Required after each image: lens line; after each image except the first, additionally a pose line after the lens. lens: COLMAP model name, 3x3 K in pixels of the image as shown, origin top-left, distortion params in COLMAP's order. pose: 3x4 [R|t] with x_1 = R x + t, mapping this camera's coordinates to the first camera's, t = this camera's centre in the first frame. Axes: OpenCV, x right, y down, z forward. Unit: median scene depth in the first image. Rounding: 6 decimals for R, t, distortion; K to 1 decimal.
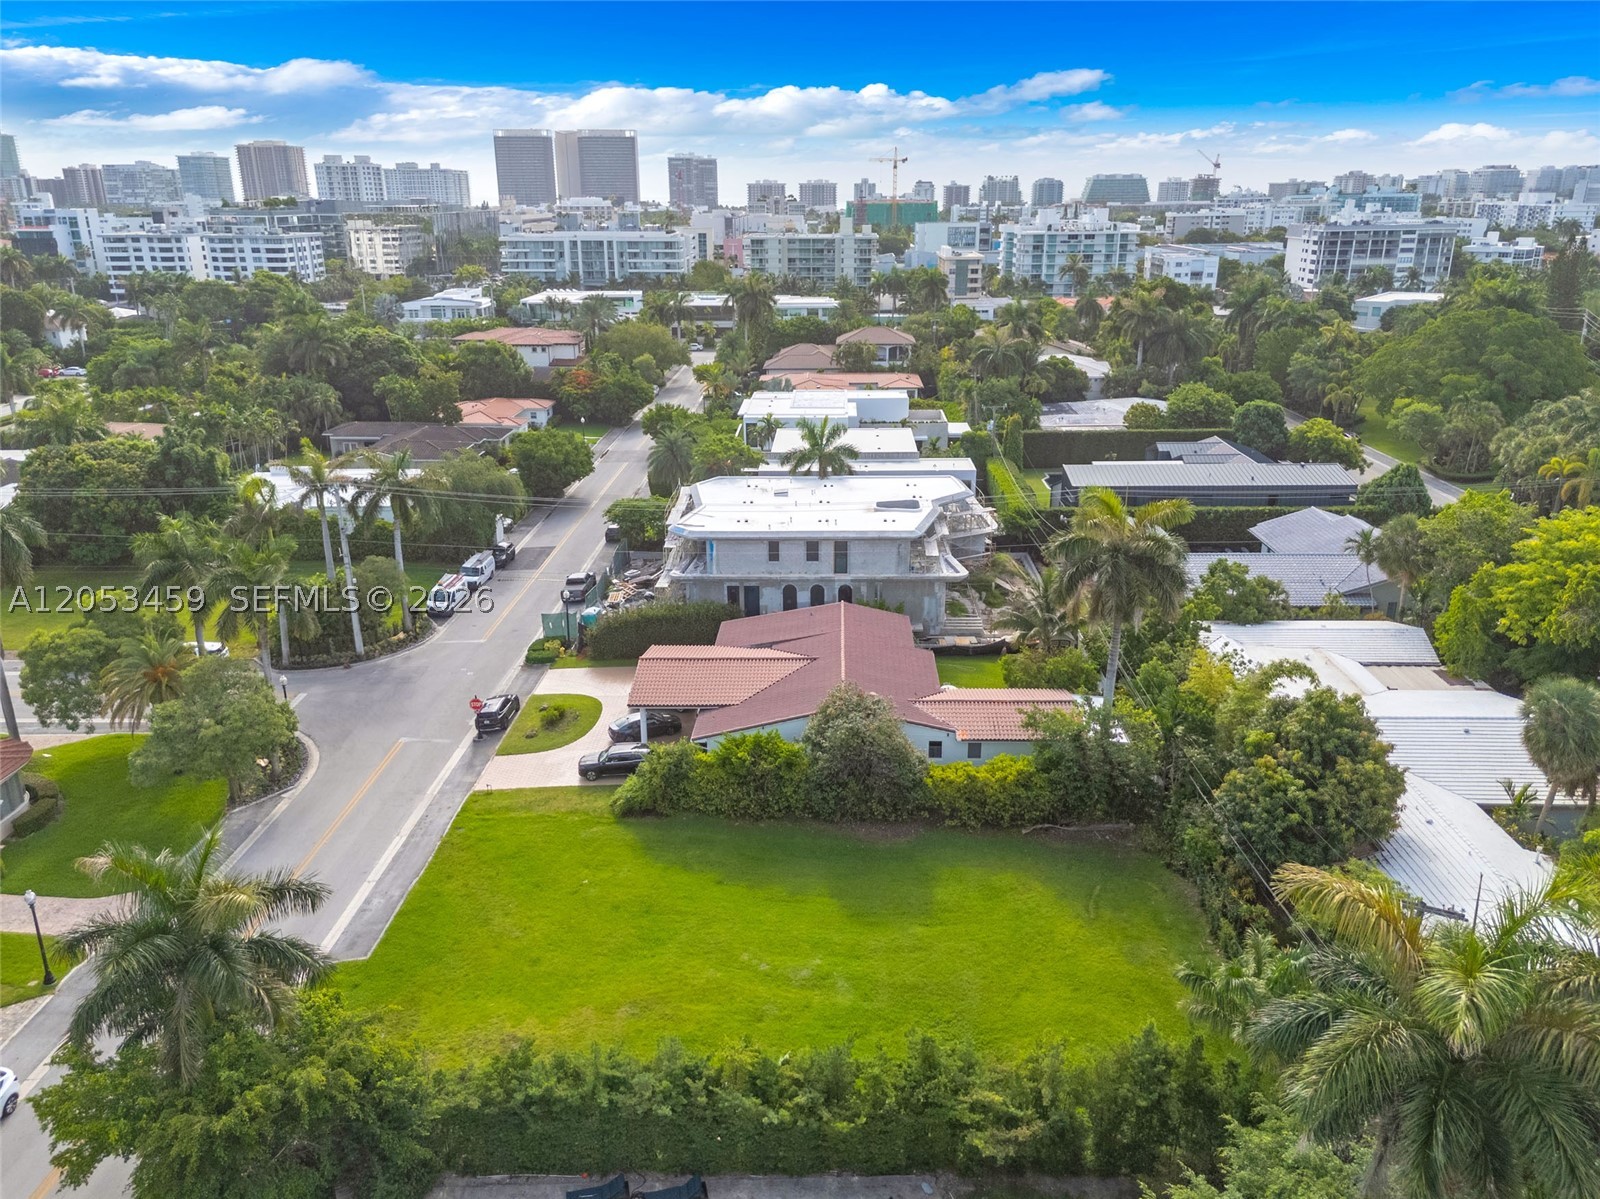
lens RADIAL K [[1196.9, 0, 806.3], [0, 1196.9, 588.8], [0, 0, 1]] dist [0.096042, -0.077763]
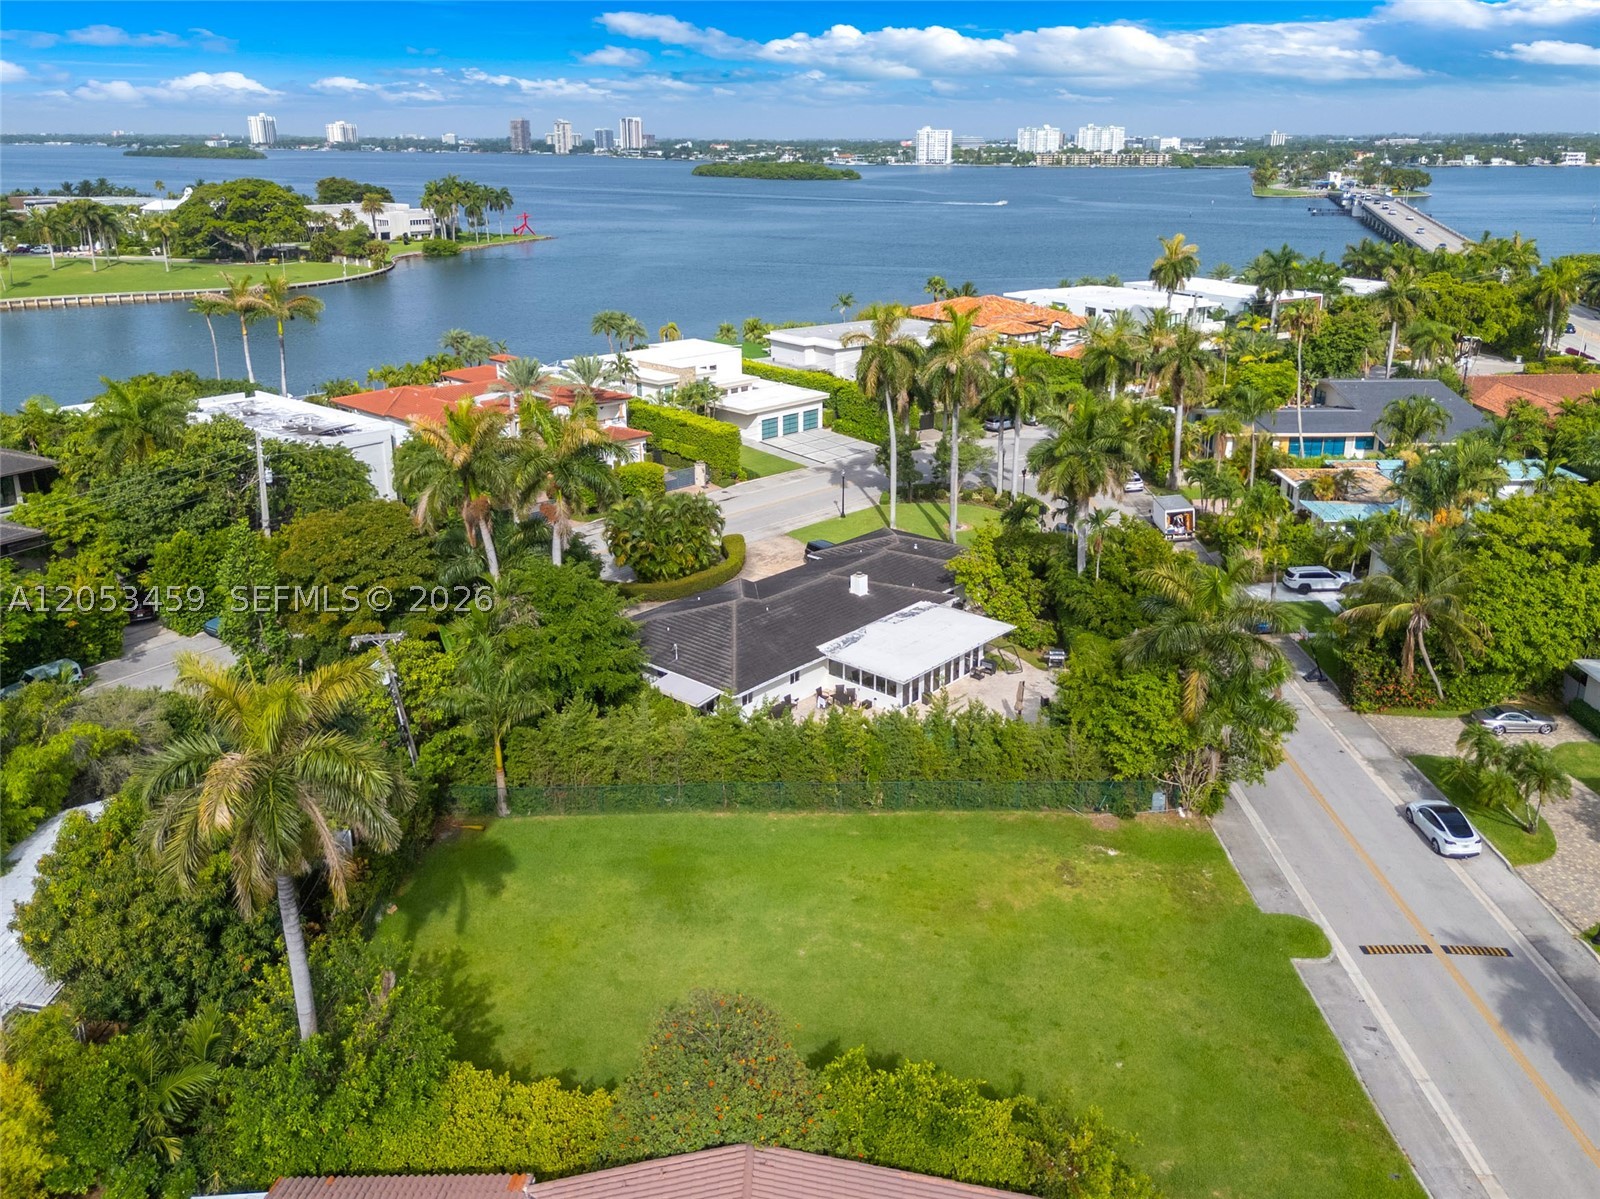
lens RADIAL K [[1257.3, 0, 796.7], [0, 1257.3, 535.9], [0, 0, 1]] dist [0.090722, -0.081443]
pose [[-0.999926, 0.008202, -0.009016, 0.003288], [0.001354, 0.809886, 0.586586, -0.102541], [0.012113, 0.586530, -0.809837, 0.314921]]
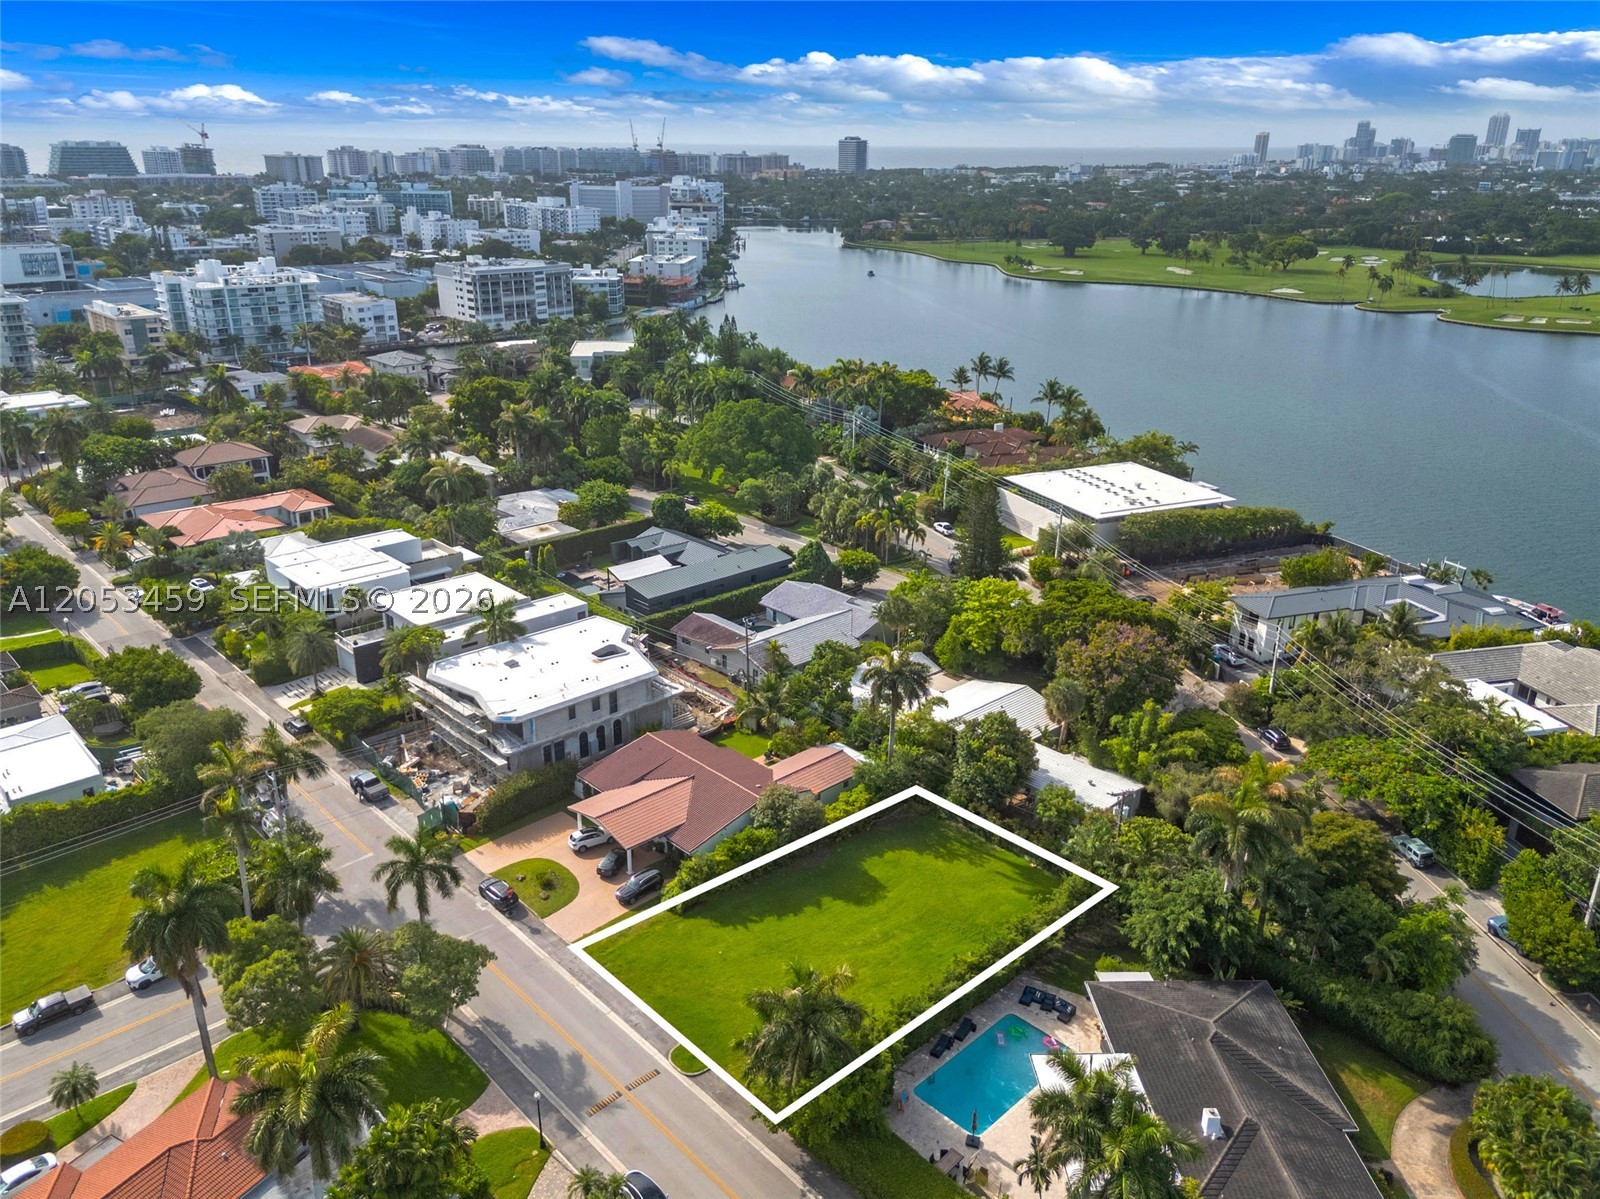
lens RADIAL K [[1213.6, 0, 830.3], [0, 1213.6, 600.6], [0, 0, 1]] dist [0.086527, -0.069711]
pose [[0.704115, -0.238193, 0.668944, -0.236343], [0.207565, 0.969956, 0.126897, -0.089373], [-0.679072, 0.049499, 0.732400, -0.077724]]
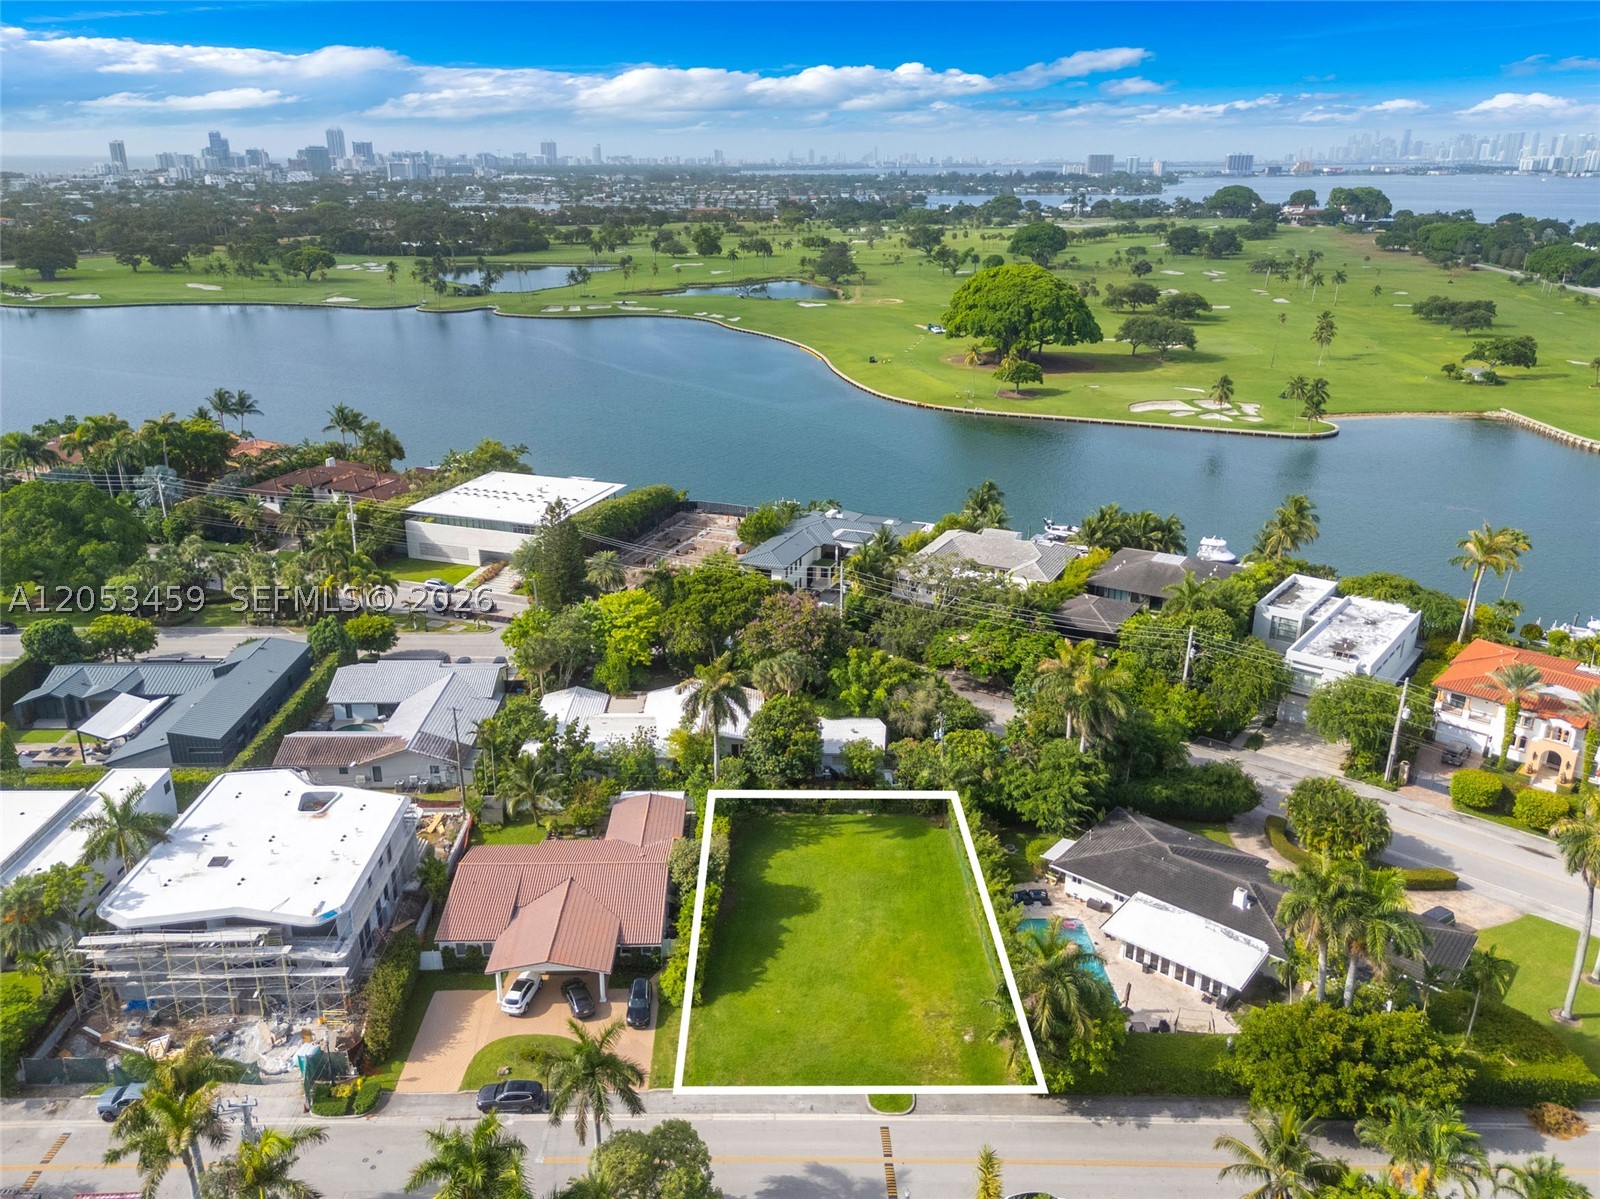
lens RADIAL K [[1196.9, 0, 806.3], [0, 1196.9, 588.8], [0, 0, 1]] dist [0.096042, -0.077763]
pose [[-0.051002, -0.330144, 0.942552, -0.322604], [0.308713, 0.892346, 0.329264, -0.163662], [-0.949787, 0.307771, 0.056408, 0.156551]]
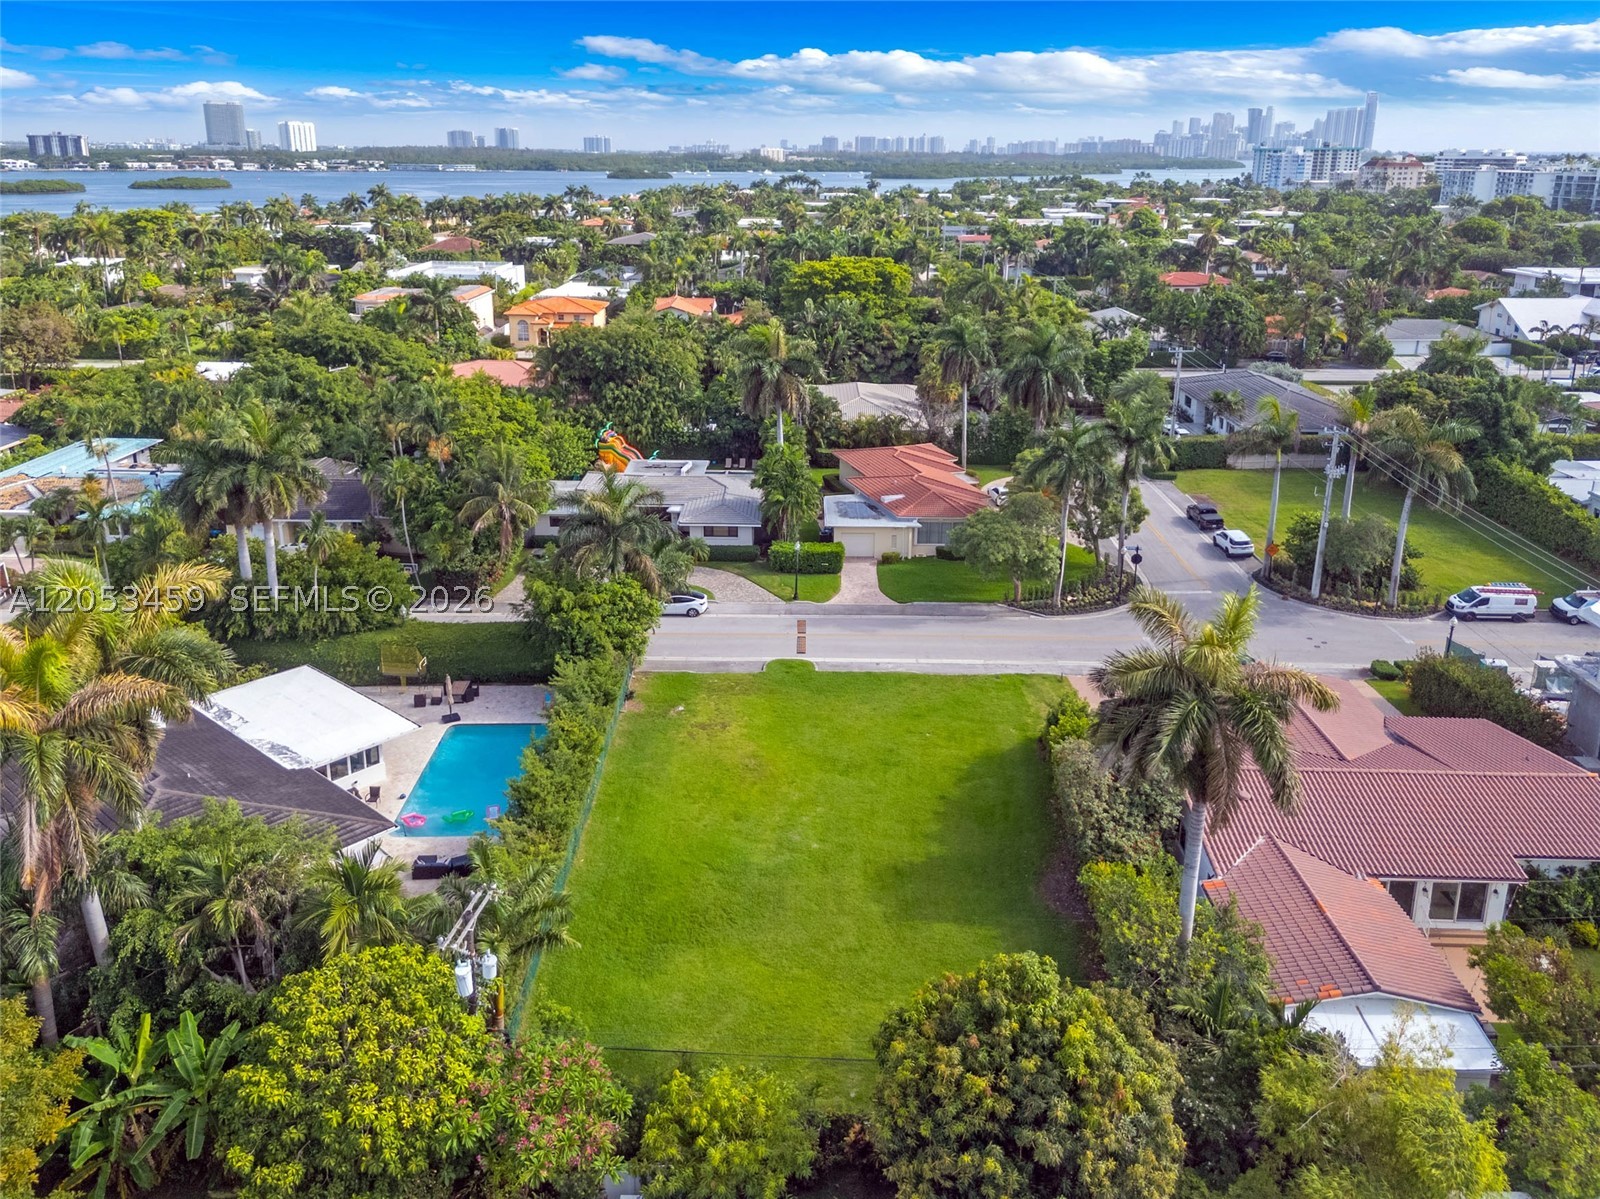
lens RADIAL K [[1187.8, 0, 784.4], [0, 1187.8, 606.0], [0, 0, 1]] dist [0.083132, -0.044286]
pose [[0.003761, 0.359924, -0.932974, 0.178443], [-0.318867, 0.884710, 0.340019, -0.044471], [0.947792, 0.296216, 0.118095, 0.155647]]
